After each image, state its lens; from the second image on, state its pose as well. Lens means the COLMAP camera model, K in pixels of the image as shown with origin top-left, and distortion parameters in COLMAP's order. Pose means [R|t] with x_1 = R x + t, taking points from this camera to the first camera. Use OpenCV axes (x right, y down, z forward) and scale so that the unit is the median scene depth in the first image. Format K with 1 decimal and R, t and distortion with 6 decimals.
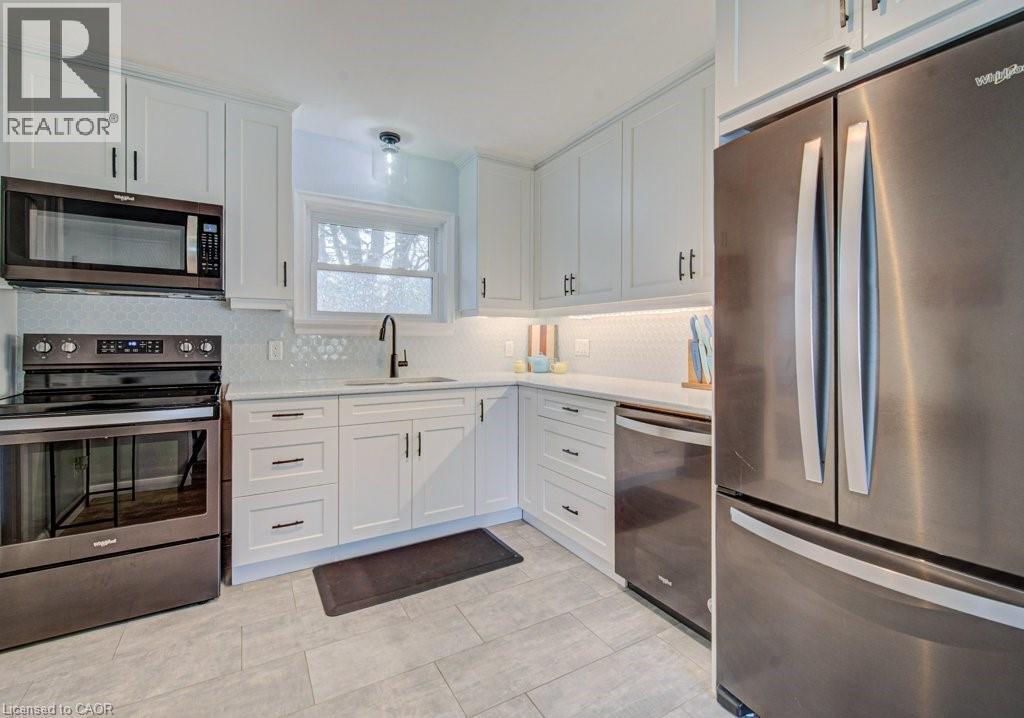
lens RADIAL K [[460.9, 0, 544.6], [0, 460.9, 356.5], [0, 0, 1]] dist [0.006647, -0.002110]
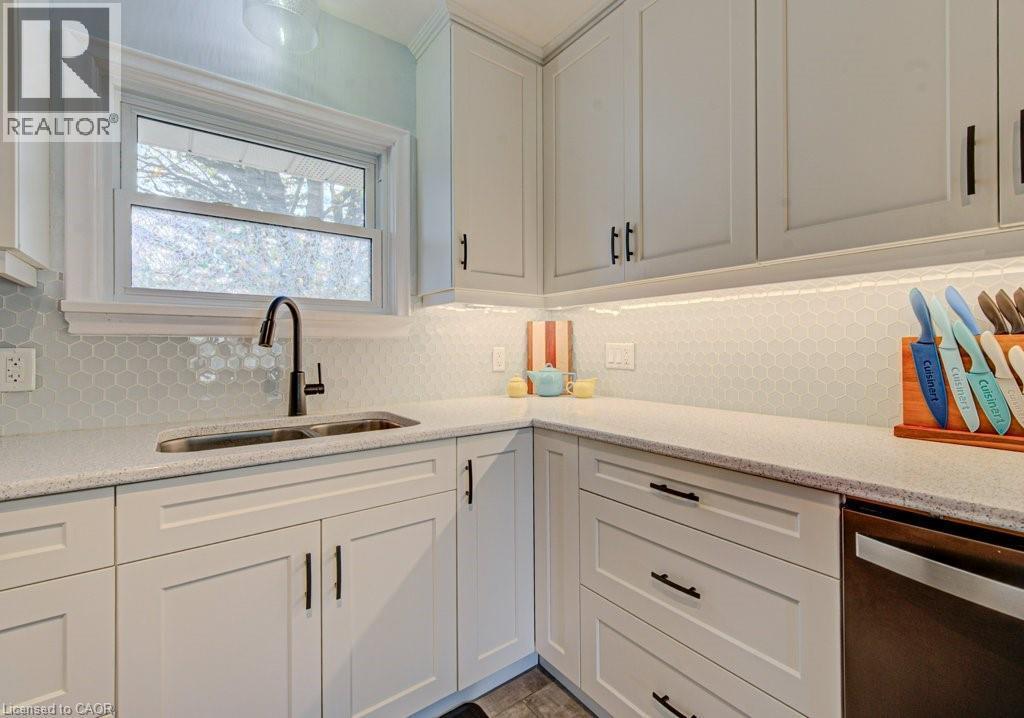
lens RADIAL K [[460.9, 0, 541.0], [0, 460.9, 352.1], [0, 0, 1]] dist [0.006647, -0.002110]
pose [[0.995322, -0.009939, 0.096098, -0.122464], [0.012282, 0.999641, -0.023821, -0.015184], [-0.095826, 0.024890, 0.995087, 0.563303]]
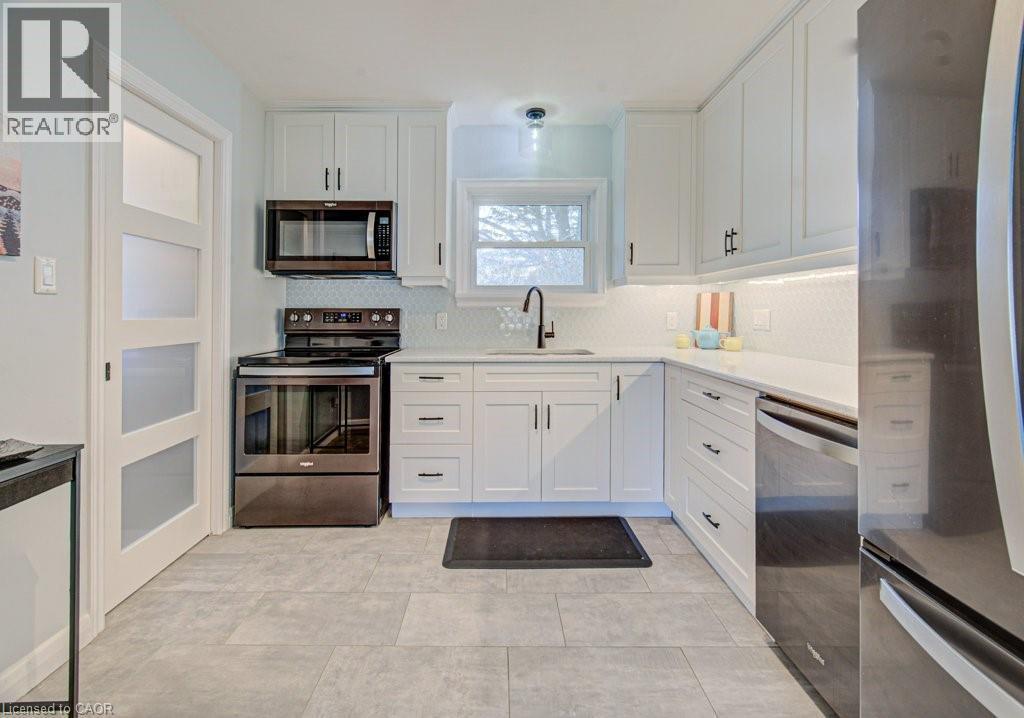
lens RADIAL K [[460.9, 0, 505.1], [0, 460.9, 323.2], [0, 0, 1]] dist [0.006647, -0.002110]
pose [[0.851768, 0.008200, -0.523855, 0.175911], [-0.013794, 0.999882, -0.006777, -0.002067], [0.523738, 0.012998, 0.851781, 0.120927]]
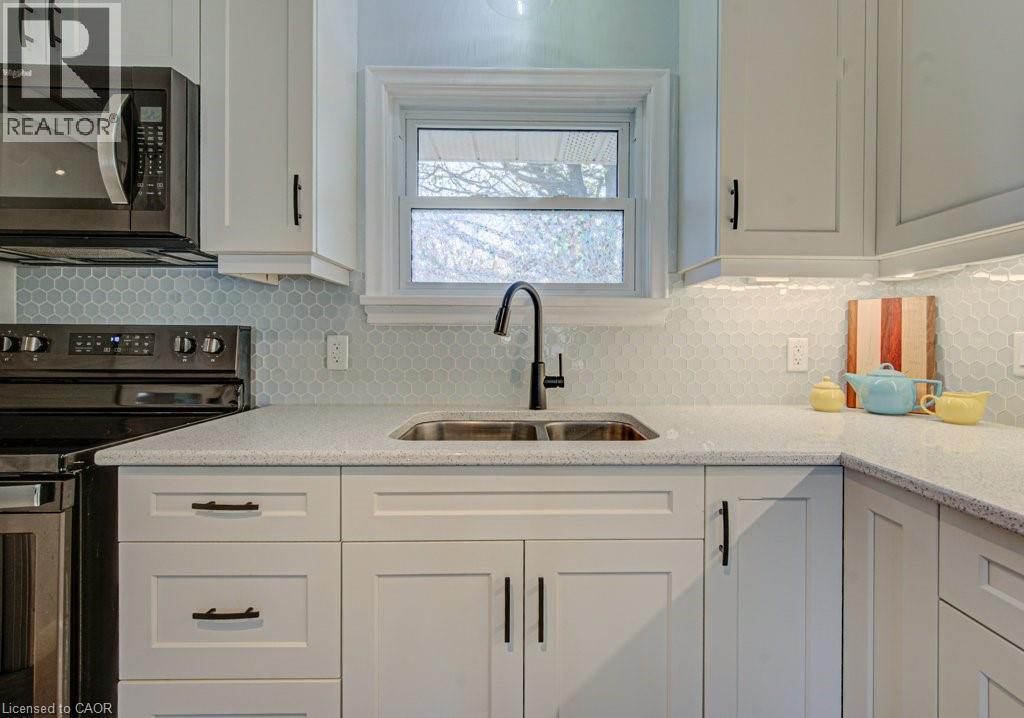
lens RADIAL K [[460.9, 0, 523.6], [0, 460.9, 345.8], [0, 0, 1]] dist [0.006647, -0.002110]
pose [[0.841283, 0.006217, -0.540559, -0.088236], [-0.018942, 0.999659, -0.017983, -0.017585], [0.540262, 0.025368, 0.841114, 0.731559]]
